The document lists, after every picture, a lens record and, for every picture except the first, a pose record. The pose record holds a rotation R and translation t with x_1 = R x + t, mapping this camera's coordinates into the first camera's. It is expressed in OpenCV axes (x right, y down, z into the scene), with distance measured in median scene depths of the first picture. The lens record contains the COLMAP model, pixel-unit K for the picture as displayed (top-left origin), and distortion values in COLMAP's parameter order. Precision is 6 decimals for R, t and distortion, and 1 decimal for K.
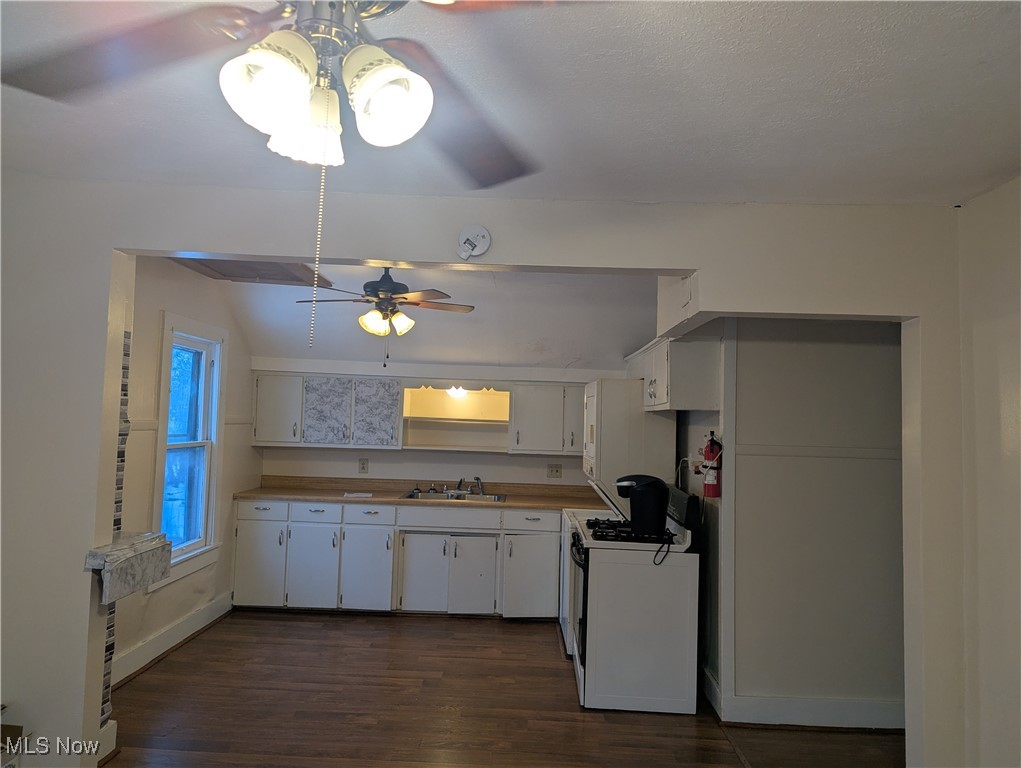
lens RADIAL K [[725.2, 0, 508.5], [0, 725.2, 373.2], [0, 0, 1]] dist [0.087066, -0.073899]
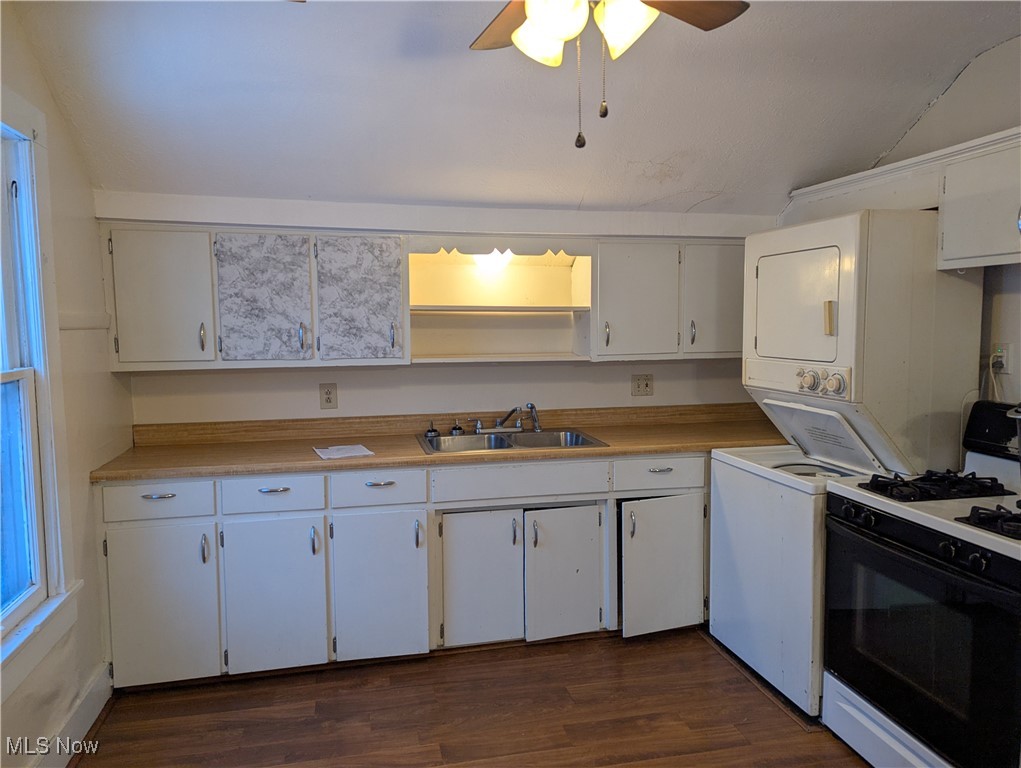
lens RADIAL K [[725.2, 0, 508.5], [0, 725.2, 373.2], [0, 0, 1]] dist [0.087066, -0.073899]
pose [[0.969641, -0.057028, 0.237790, -0.207571], [0.024431, 0.990153, 0.137840, 0.036587], [-0.243309, -0.127846, 0.961486, 0.445540]]
